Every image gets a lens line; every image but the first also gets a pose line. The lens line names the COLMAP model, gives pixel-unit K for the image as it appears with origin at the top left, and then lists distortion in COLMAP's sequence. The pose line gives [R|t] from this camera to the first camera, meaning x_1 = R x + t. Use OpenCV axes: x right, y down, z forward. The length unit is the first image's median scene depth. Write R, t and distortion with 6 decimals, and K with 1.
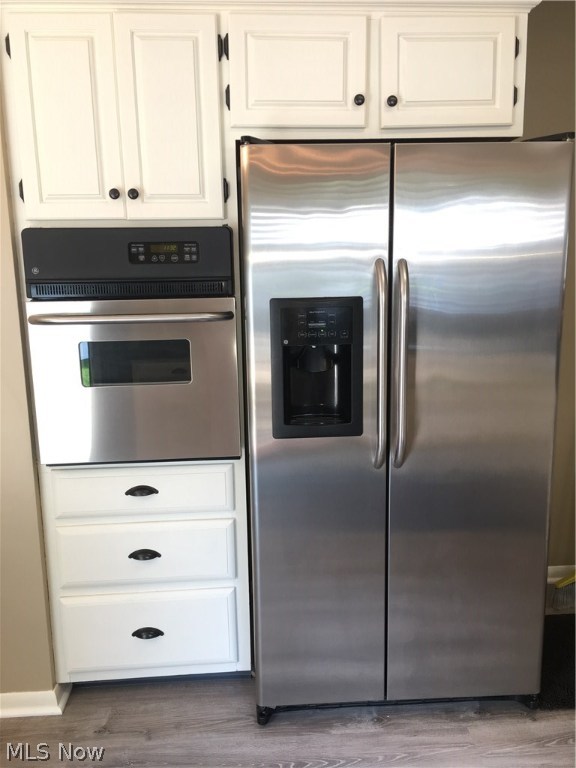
lens RADIAL K [[651.2, 0, 288.0], [0, 651.2, 384.0], [0, 0, 1]] dist [0.087915, -0.114506]
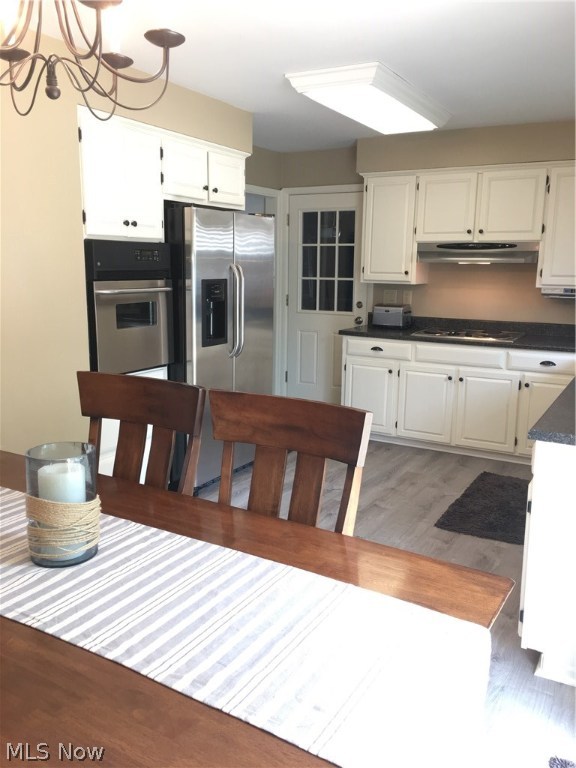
lens RADIAL K [[651.2, 0, 288.0], [0, 651.2, 384.0], [0, 0, 1]] dist [0.087915, -0.114506]
pose [[0.546313, -0.129741, 0.827471, -1.506835], [0.131647, 0.988952, 0.068144, 0.087192], [-0.827170, 0.071706, 0.557357, -0.351313]]
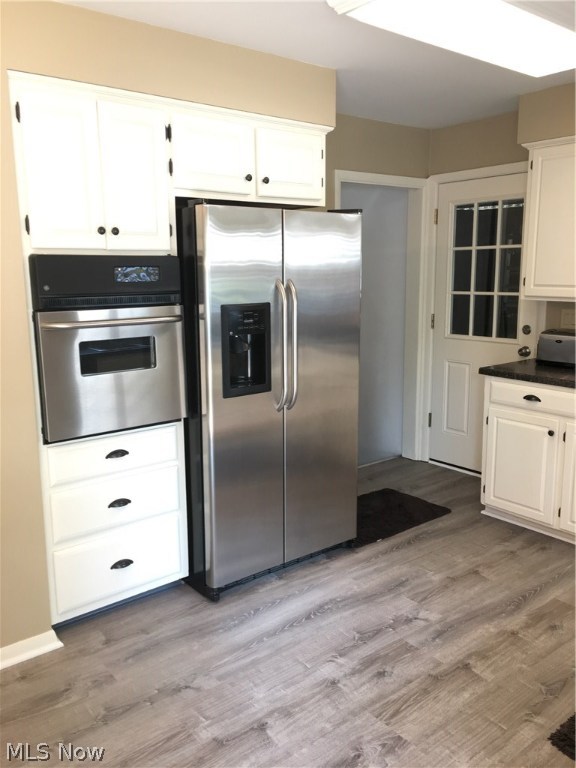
lens RADIAL K [[651.2, 0, 288.0], [0, 651.2, 384.0], [0, 0, 1]] dist [0.087915, -0.114506]
pose [[0.813866, -0.092519, 0.573640, -0.708550], [0.101759, 0.994680, 0.016052, 0.038833], [-0.572073, 0.045309, 0.818950, -0.289449]]
